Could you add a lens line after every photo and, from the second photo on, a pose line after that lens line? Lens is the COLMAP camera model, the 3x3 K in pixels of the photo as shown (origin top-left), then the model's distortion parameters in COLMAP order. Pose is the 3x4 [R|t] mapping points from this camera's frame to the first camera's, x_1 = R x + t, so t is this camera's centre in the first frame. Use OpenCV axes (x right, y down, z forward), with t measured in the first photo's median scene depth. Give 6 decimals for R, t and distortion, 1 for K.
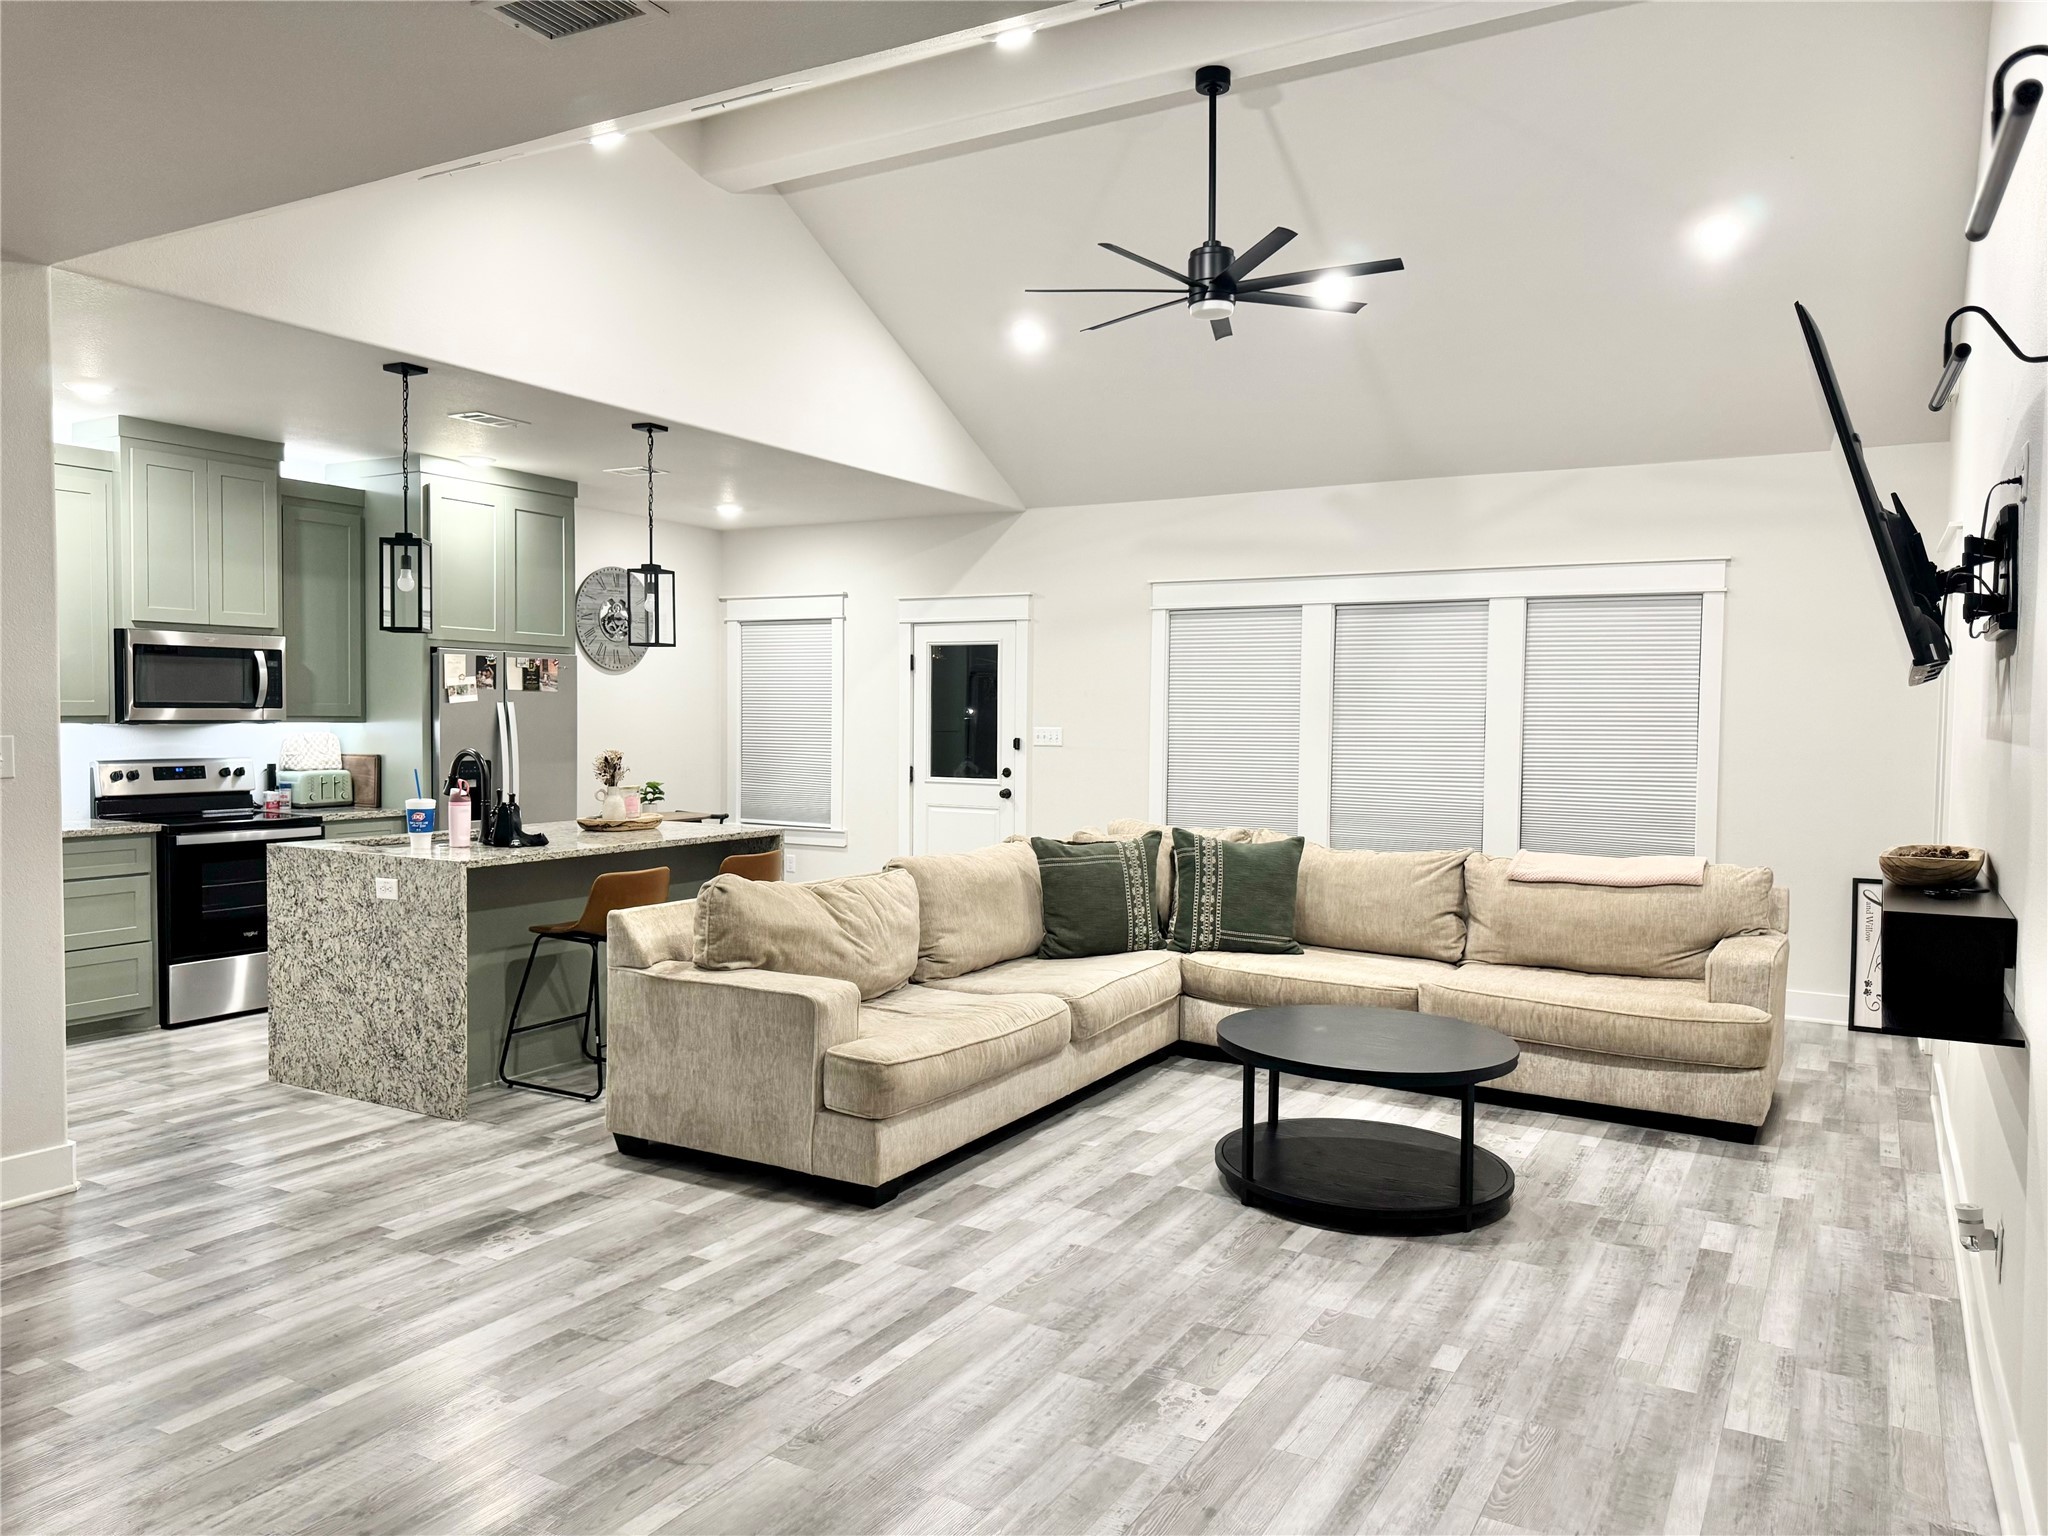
lens RADIAL K [[1448.9, 0, 1023.9], [0, 1448.9, 769.9], [0, 0, 1]] dist [0.023033, -0.013826]
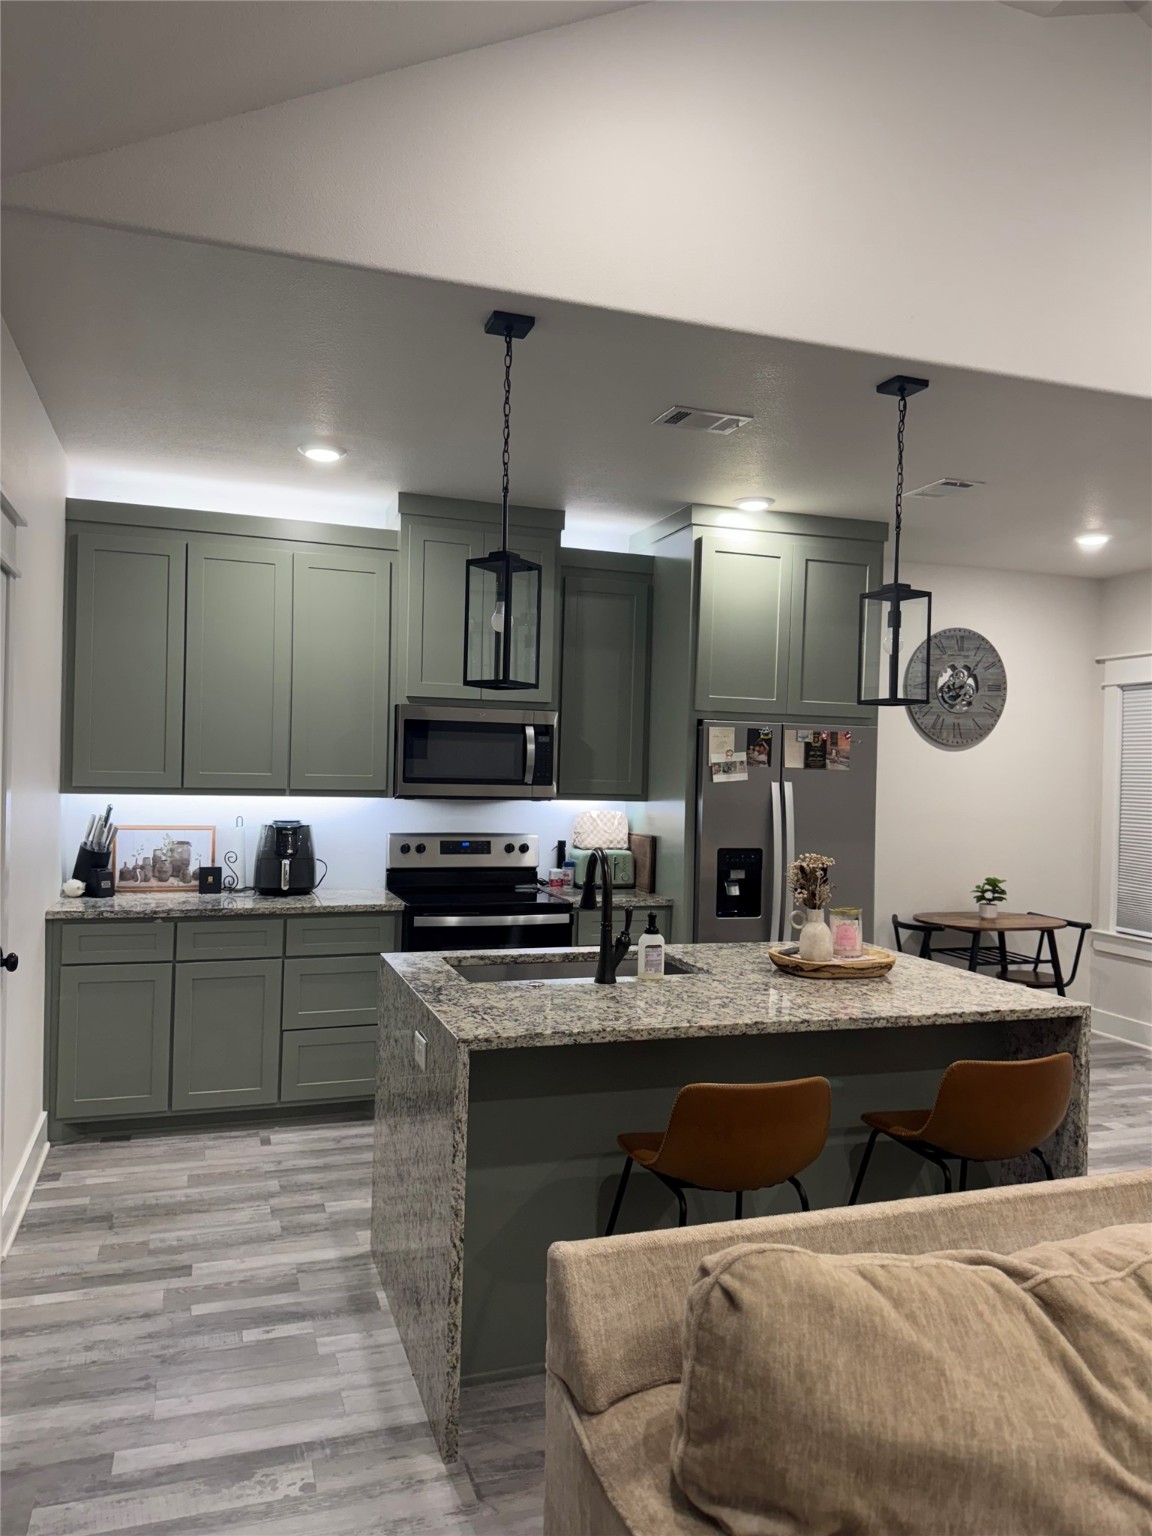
lens RADIAL K [[1086.7, 0, 543.2], [0, 1086.7, 773.8], [0, 0, 1]] dist [0.023033, -0.013826]
pose [[0.741416, 0.013110, -0.670917, -0.032100], [-0.044754, 0.998549, -0.029945, -0.027611], [0.669551, 0.052228, 0.740927, 0.455582]]
